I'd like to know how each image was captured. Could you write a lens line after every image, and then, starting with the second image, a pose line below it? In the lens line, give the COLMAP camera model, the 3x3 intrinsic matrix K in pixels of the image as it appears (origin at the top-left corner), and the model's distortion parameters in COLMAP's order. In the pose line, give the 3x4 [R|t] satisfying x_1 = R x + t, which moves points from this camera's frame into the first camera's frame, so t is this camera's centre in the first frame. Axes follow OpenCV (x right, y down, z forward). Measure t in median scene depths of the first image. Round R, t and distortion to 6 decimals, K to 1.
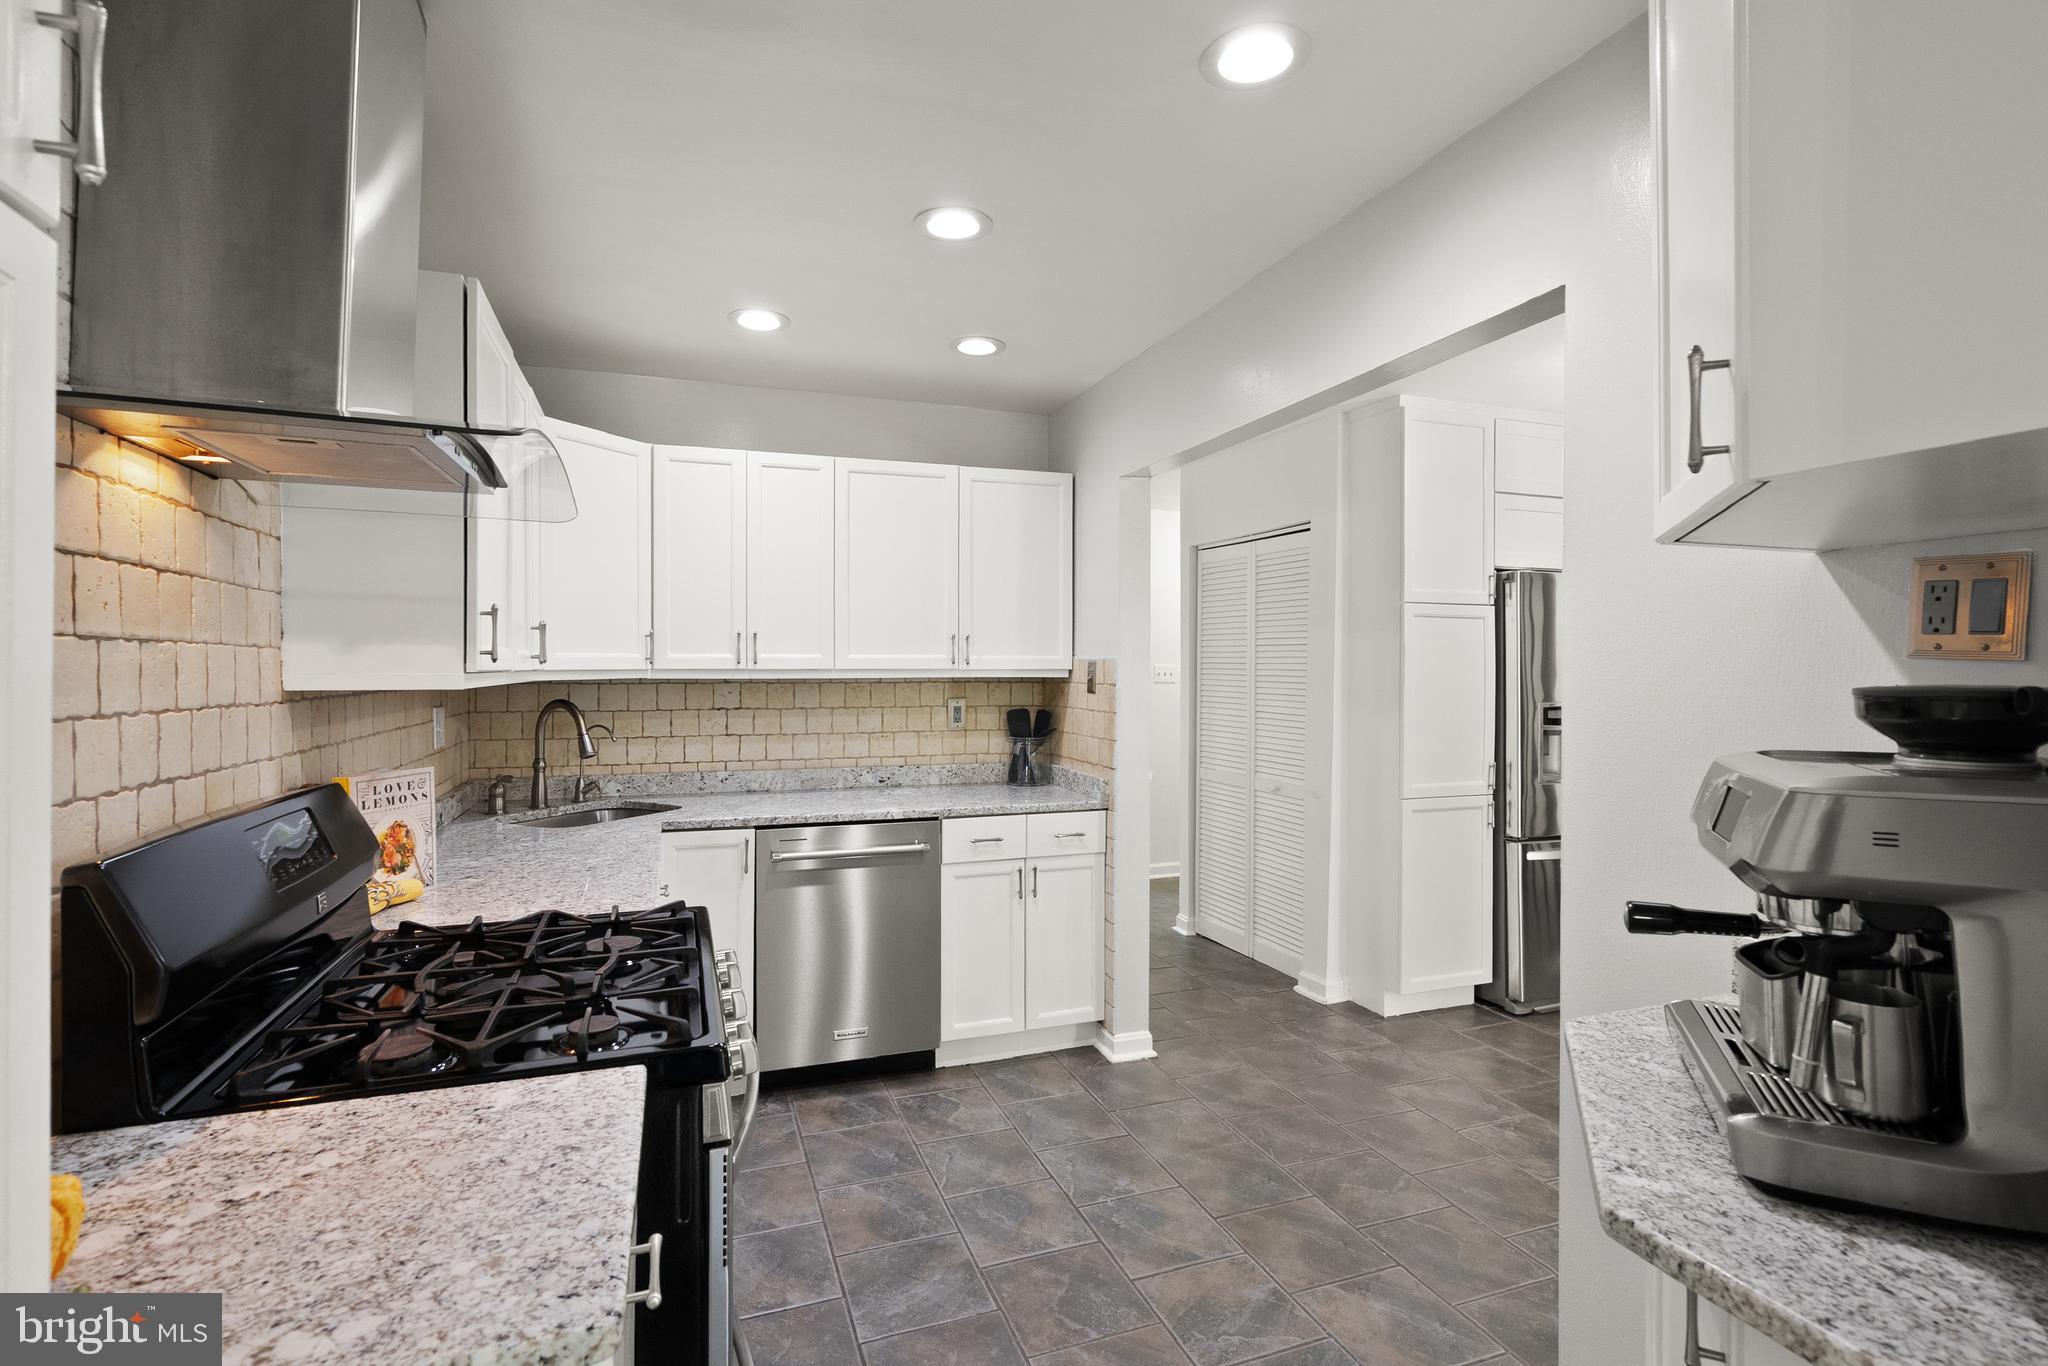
lens RADIAL K [[960.0, 0, 1010.0], [0, 960.0, 672.1], [0, 0, 1]] dist [-0.005058, 0.001953]
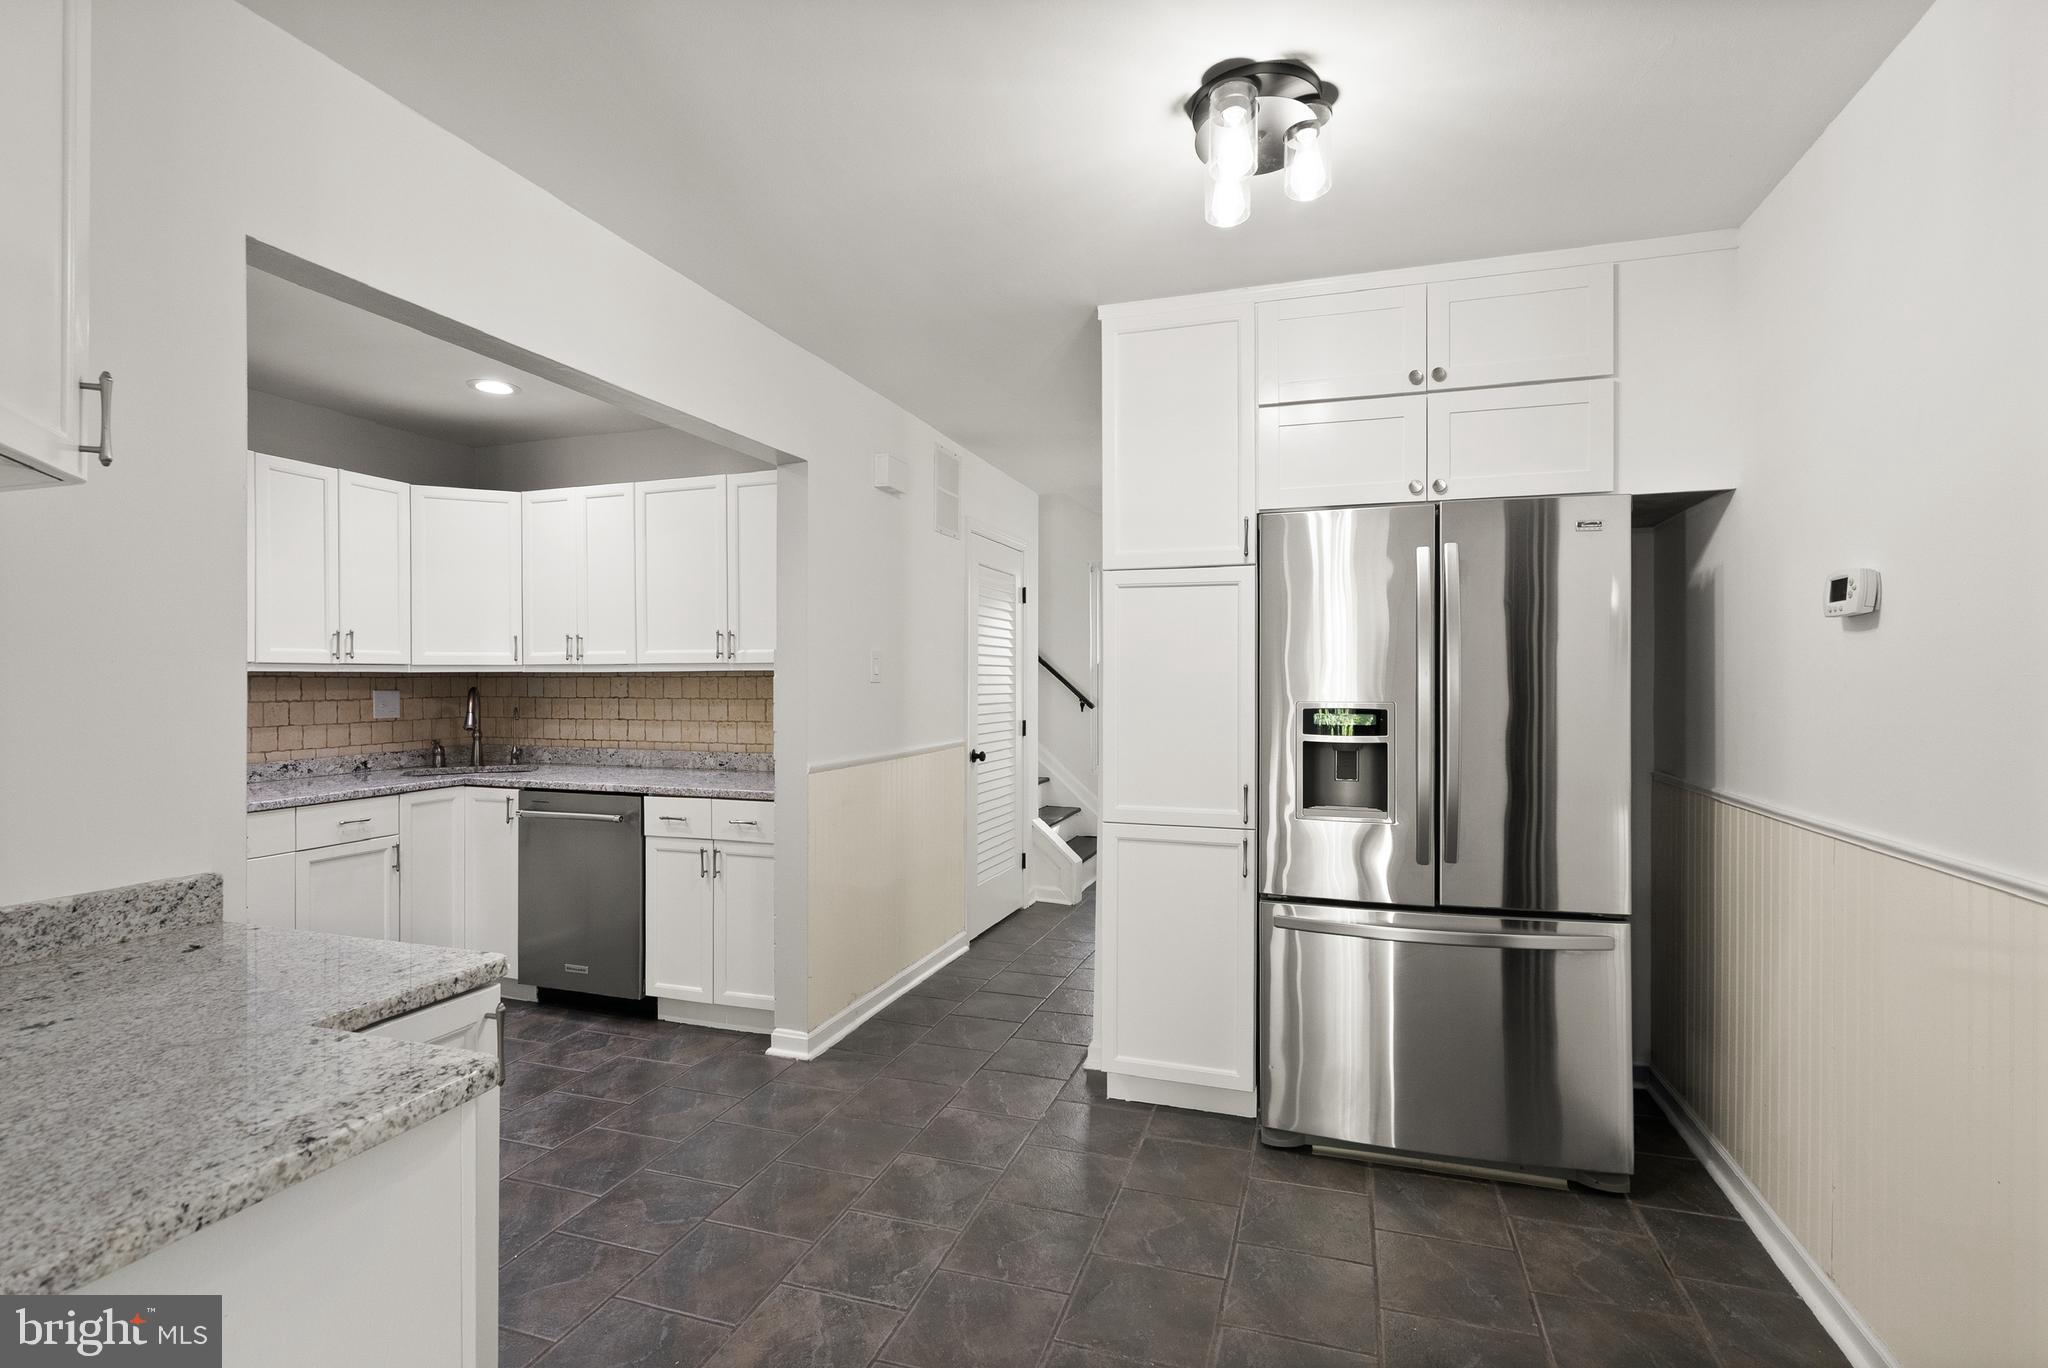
lens RADIAL K [[960.0, 0, 1013.6], [0, 960.0, 685.9], [0, 0, 1]] dist [-0.005058, 0.001953]
pose [[0.785807, 0.000765, -0.618471, 0.927156], [-0.000371, 1.000000, 0.000765, 0.023641], [0.618472, -0.000371, 0.785807, 0.375532]]
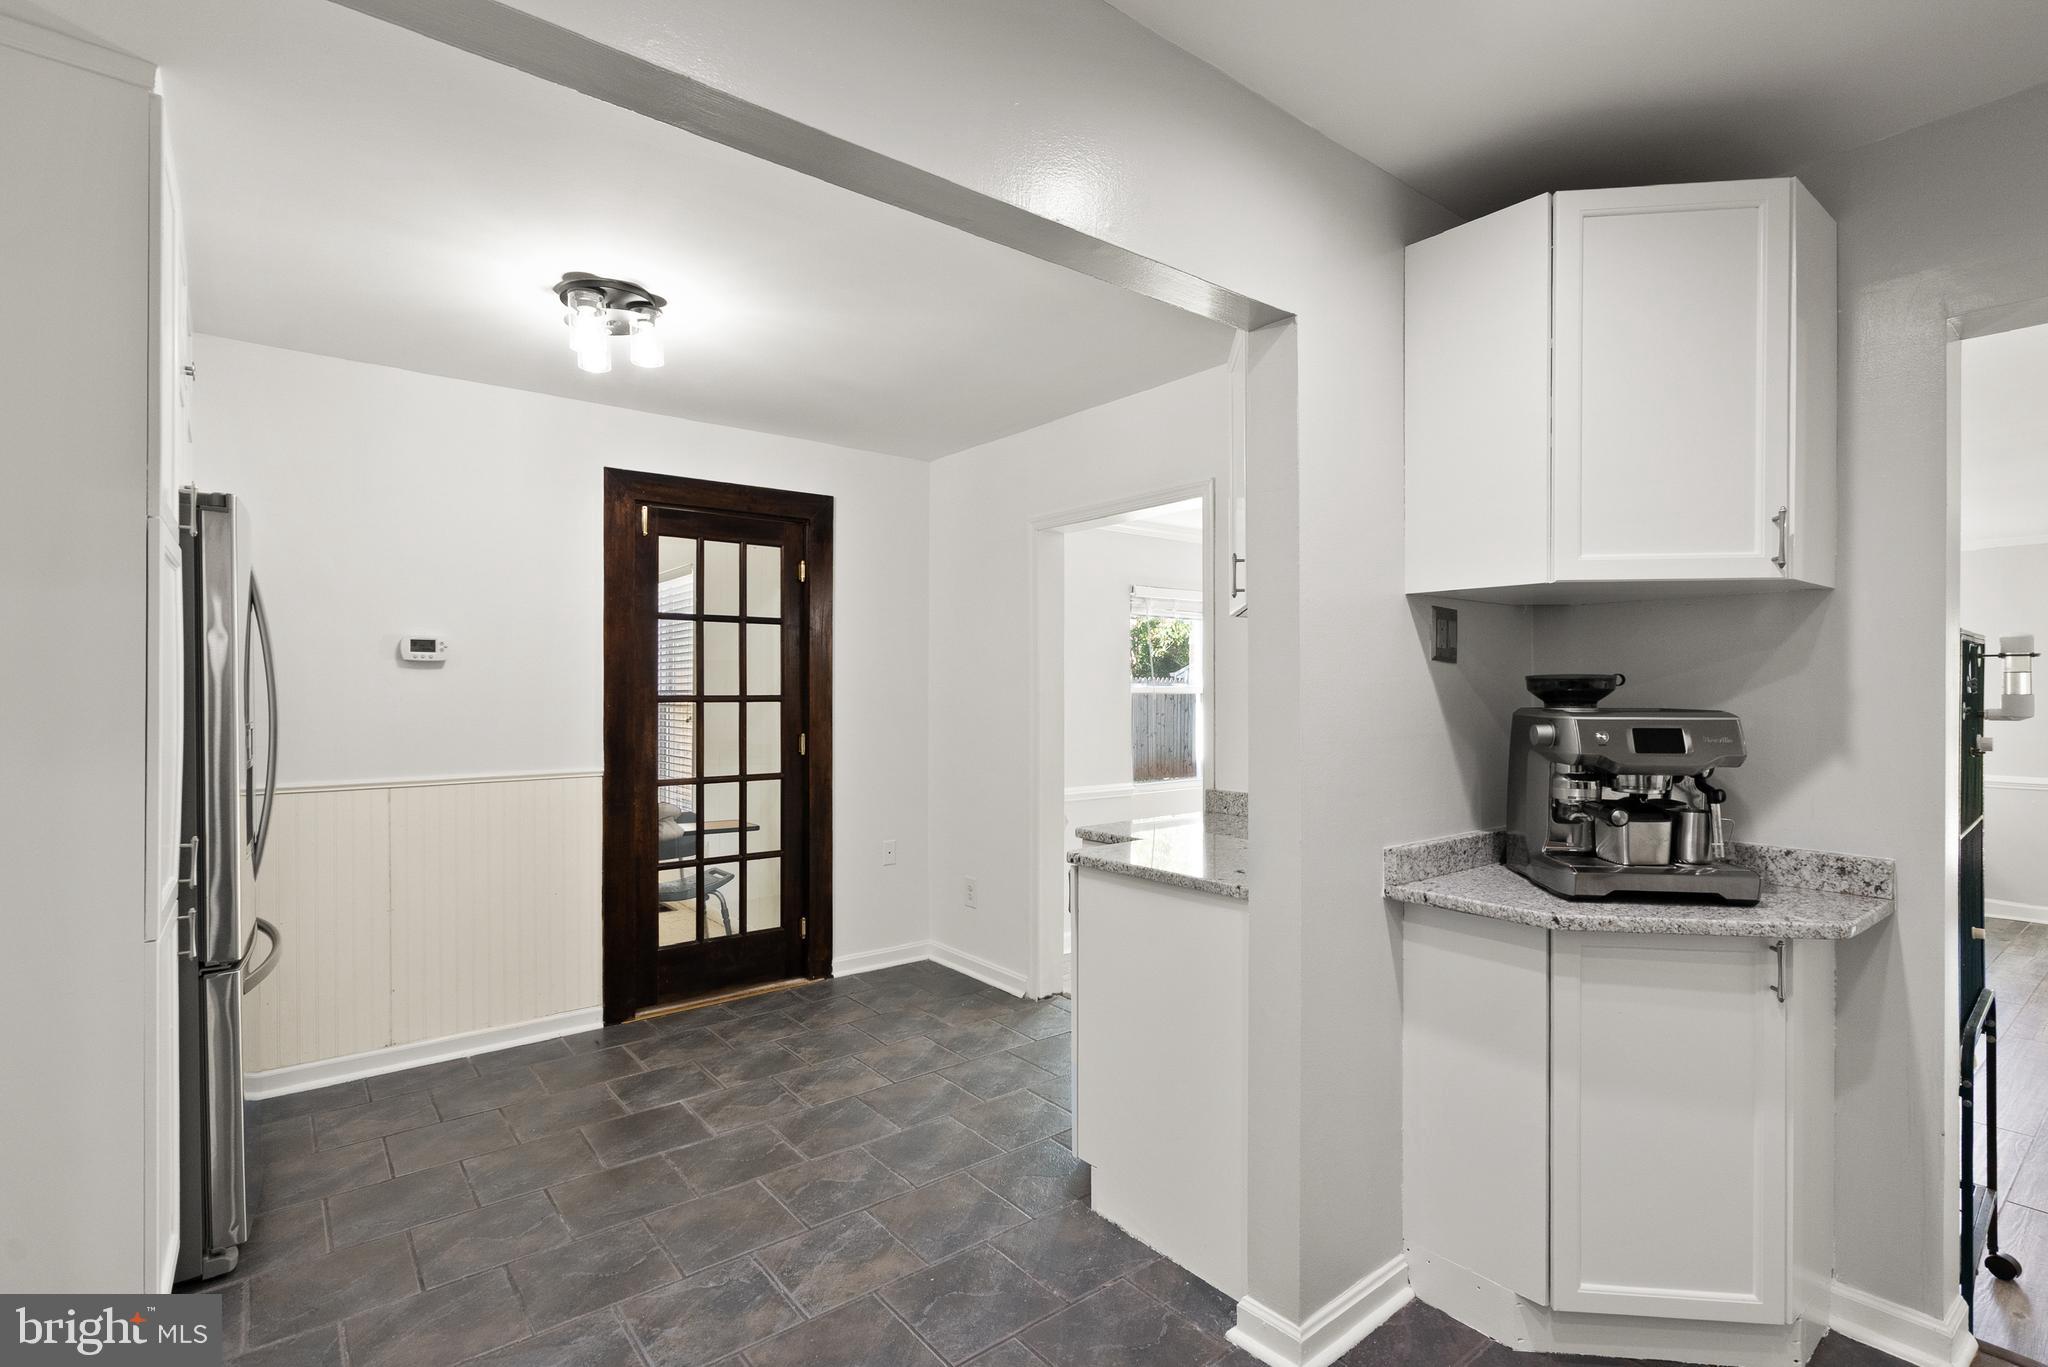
lens RADIAL K [[960.0, 0, 1025.5], [0, 960.0, 685.4], [0, 0, 1]] dist [-0.005058, 0.001953]
pose [[-0.322994, -0.001974, 0.946399, -0.190170], [0.002442, 0.999993, 0.002919, 0.009474], [-0.946398, 0.003254, -0.322987, 0.833834]]
